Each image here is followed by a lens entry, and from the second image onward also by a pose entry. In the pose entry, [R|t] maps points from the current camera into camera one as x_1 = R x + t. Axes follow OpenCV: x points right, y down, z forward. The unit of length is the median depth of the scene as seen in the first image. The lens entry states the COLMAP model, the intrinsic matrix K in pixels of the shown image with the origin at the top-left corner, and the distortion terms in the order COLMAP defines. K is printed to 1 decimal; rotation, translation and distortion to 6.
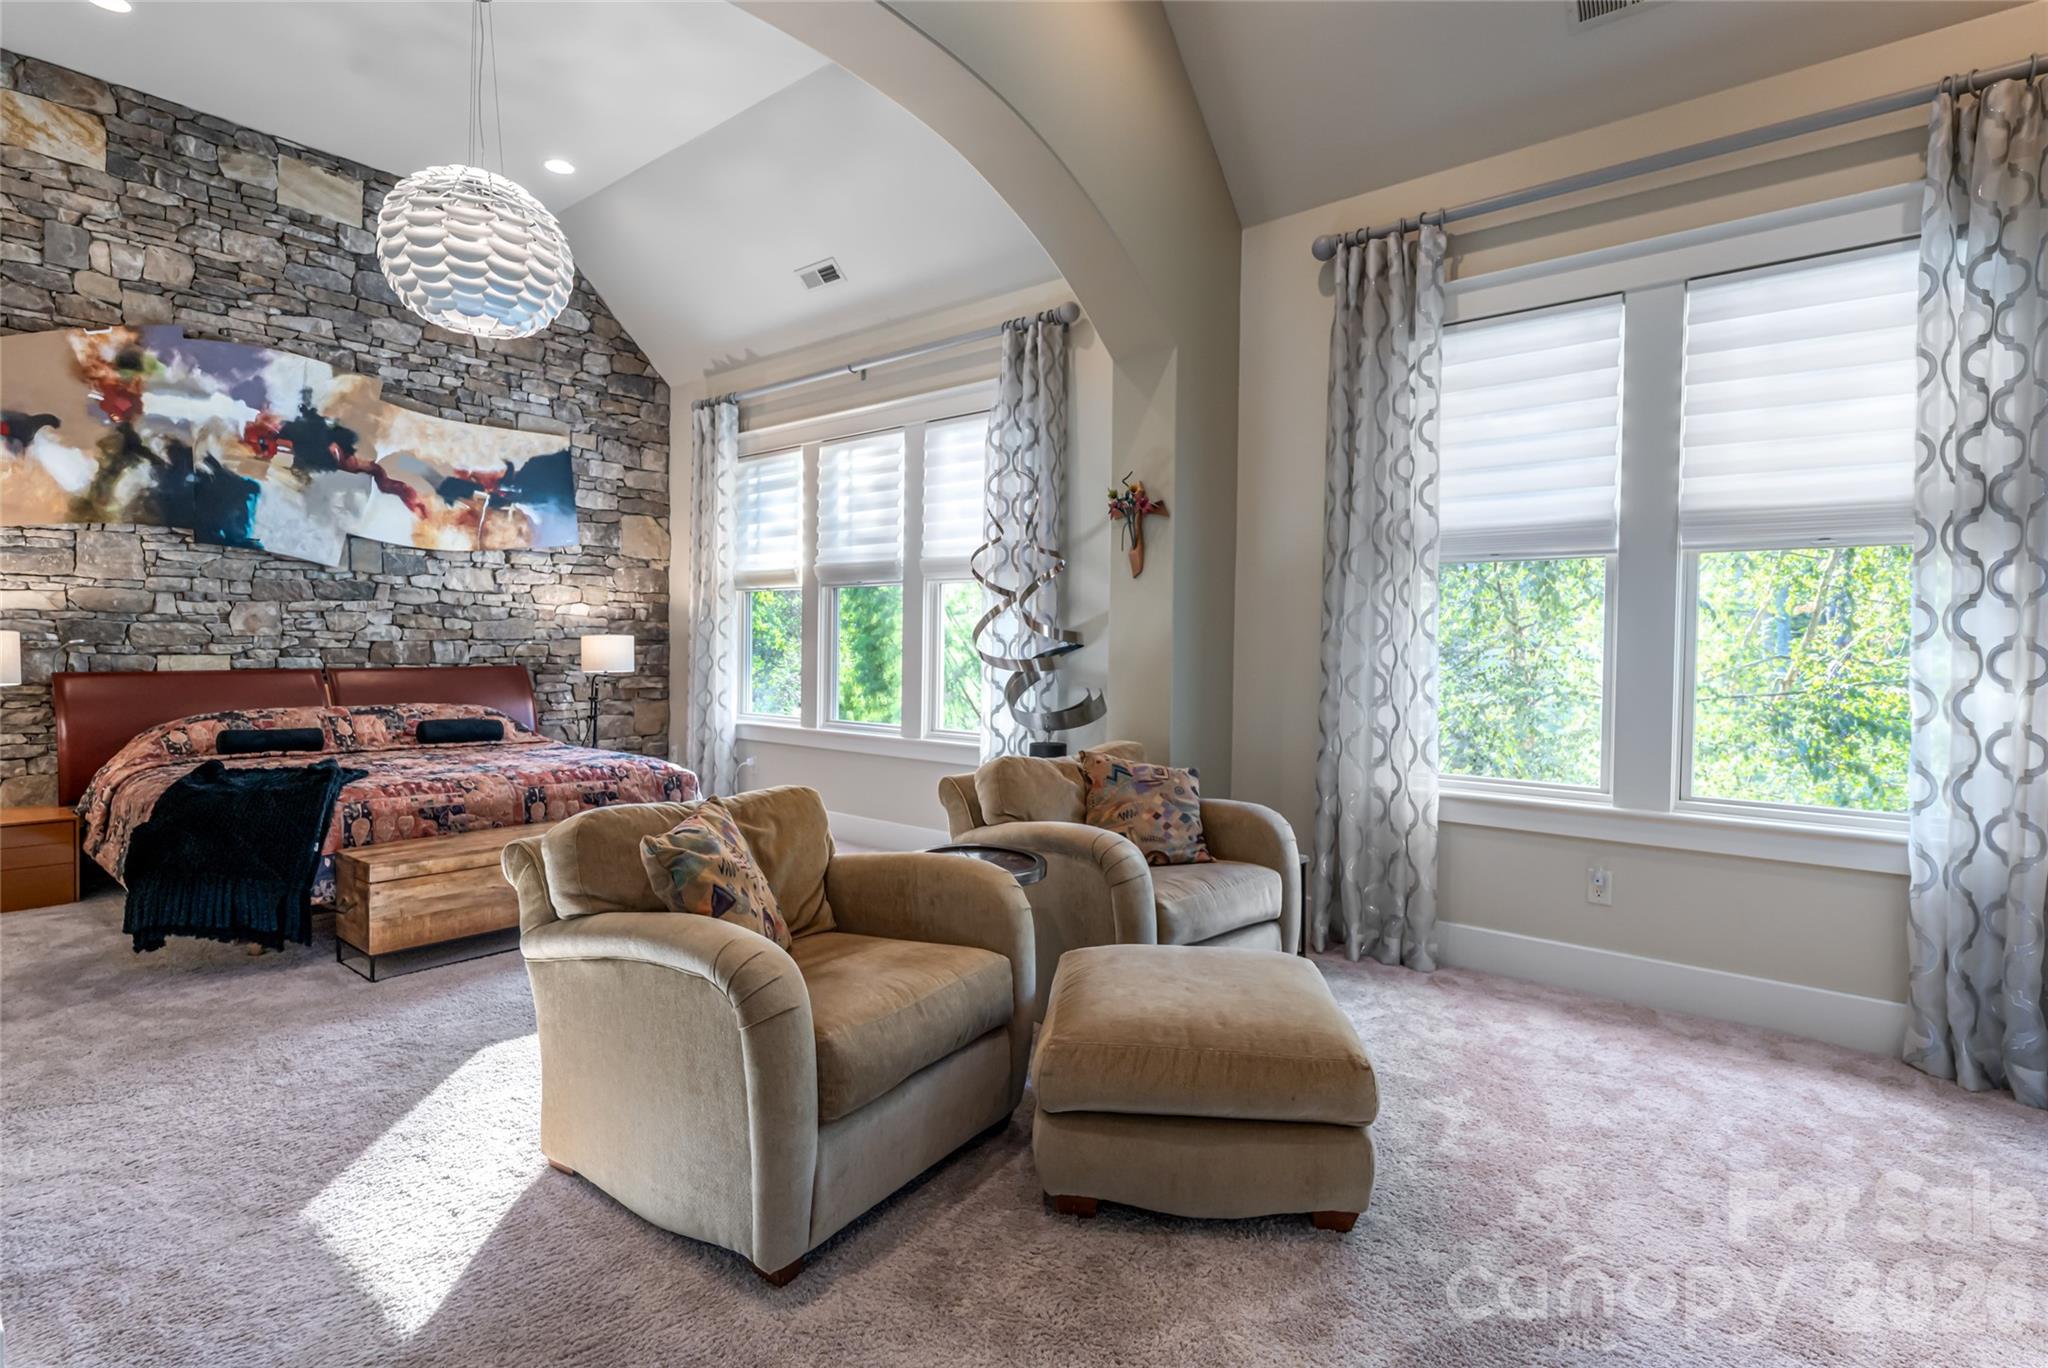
lens RADIAL K [[1042.8, 0, 1019.2], [0, 1042.8, 691.6], [0, 0, 1]] dist [0.000409, 0.000352]
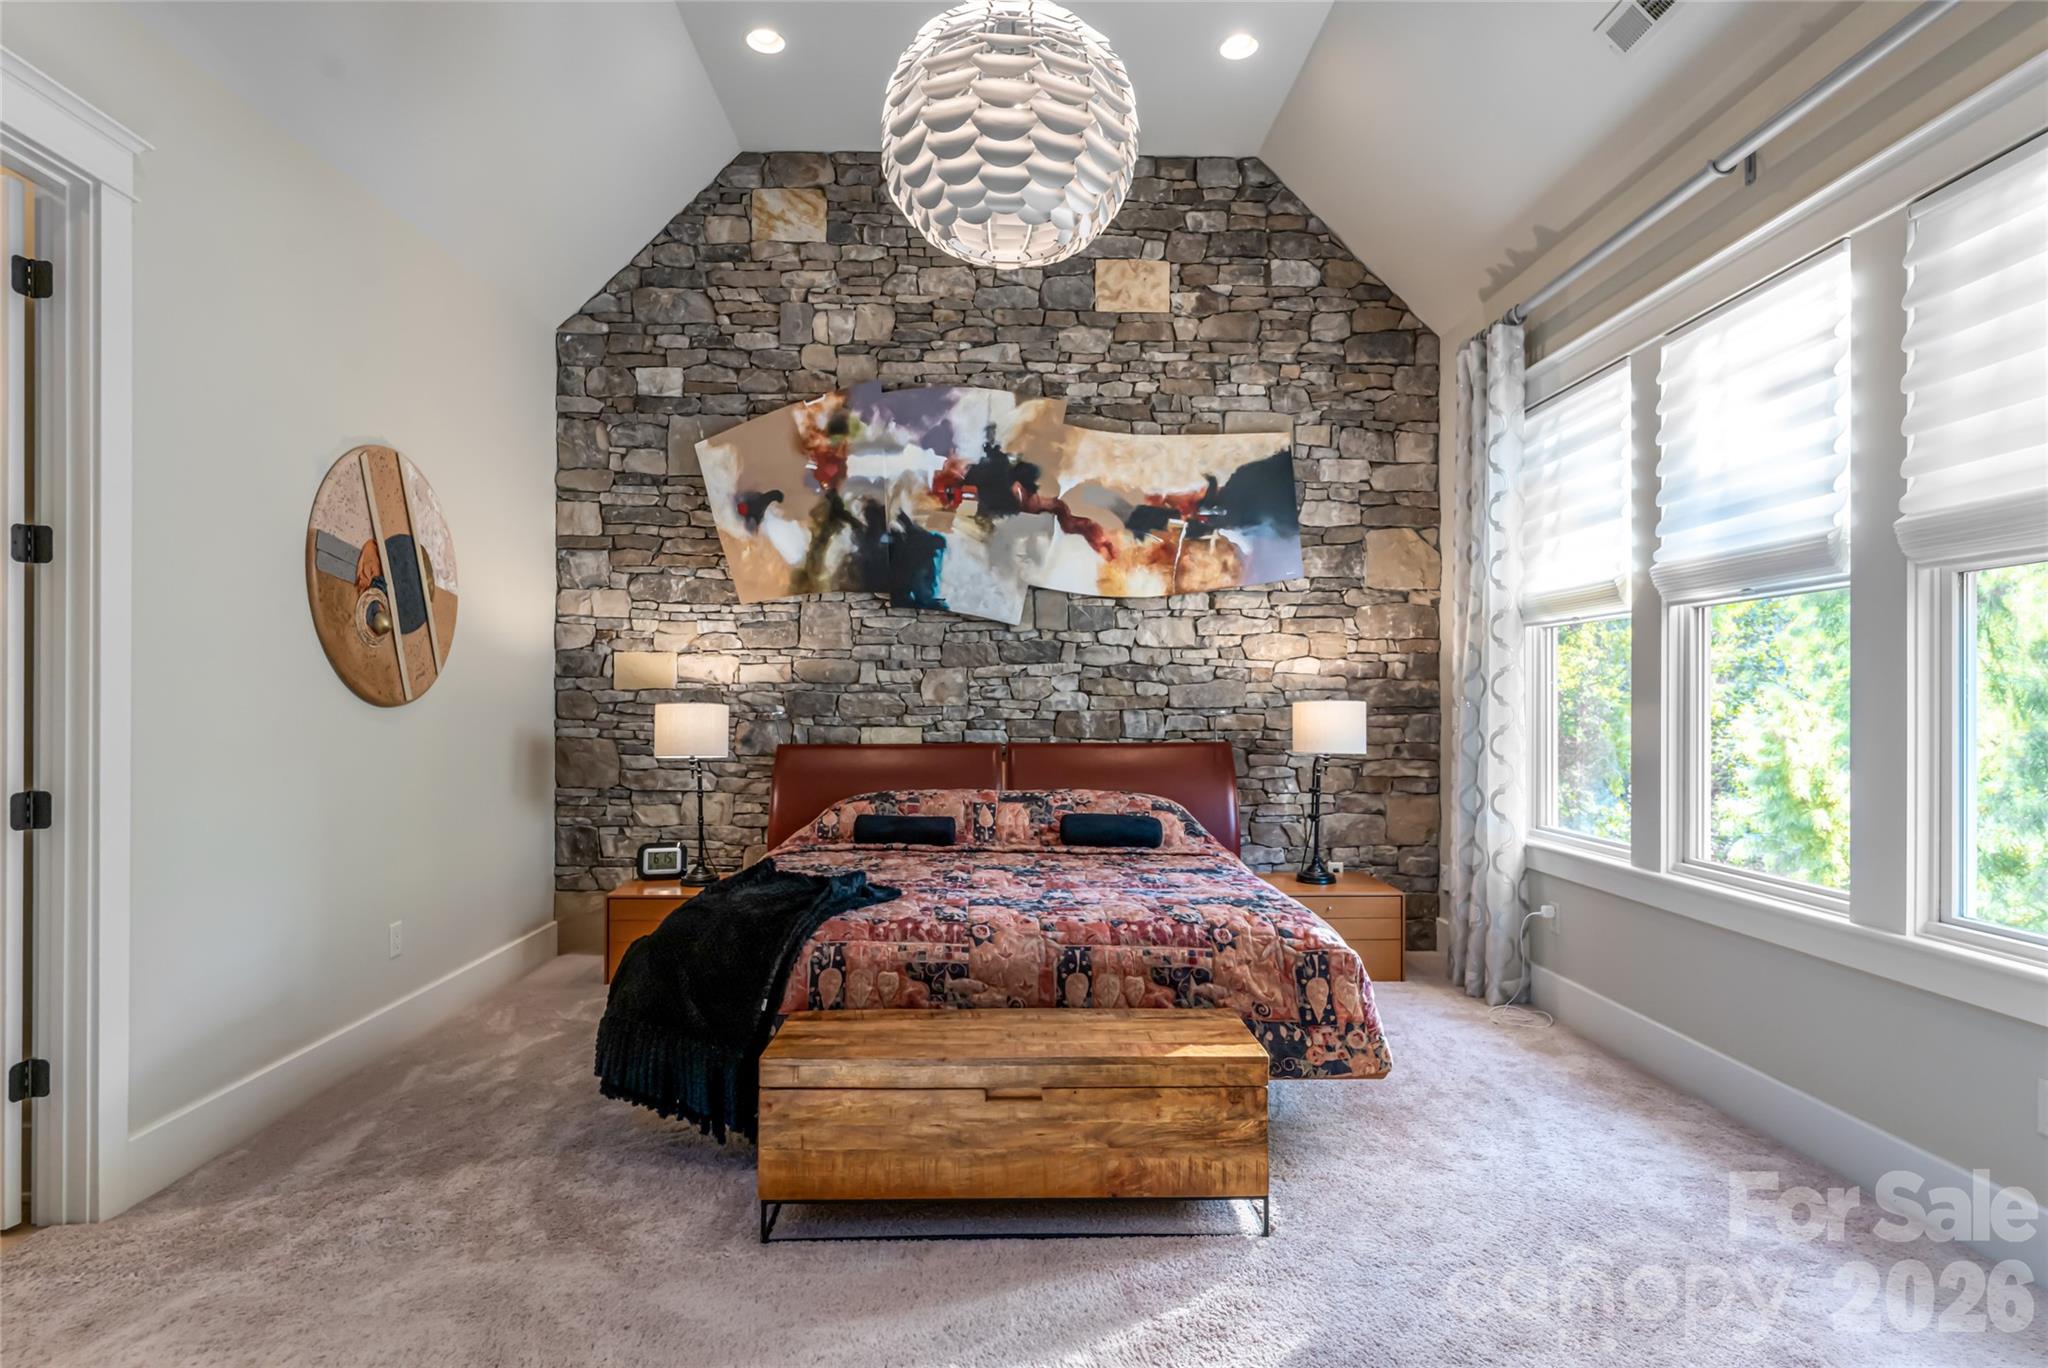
lens RADIAL K [[1042.8, 0, 1019.2], [0, 1042.8, 691.6], [0, 0, 1]] dist [0.000409, 0.000352]
pose [[0.666315, -0.016382, -0.745490, -0.015305], [-0.028883, 0.998441, -0.047757, -0.023594], [0.745111, 0.053353, 0.664804, 0.427793]]
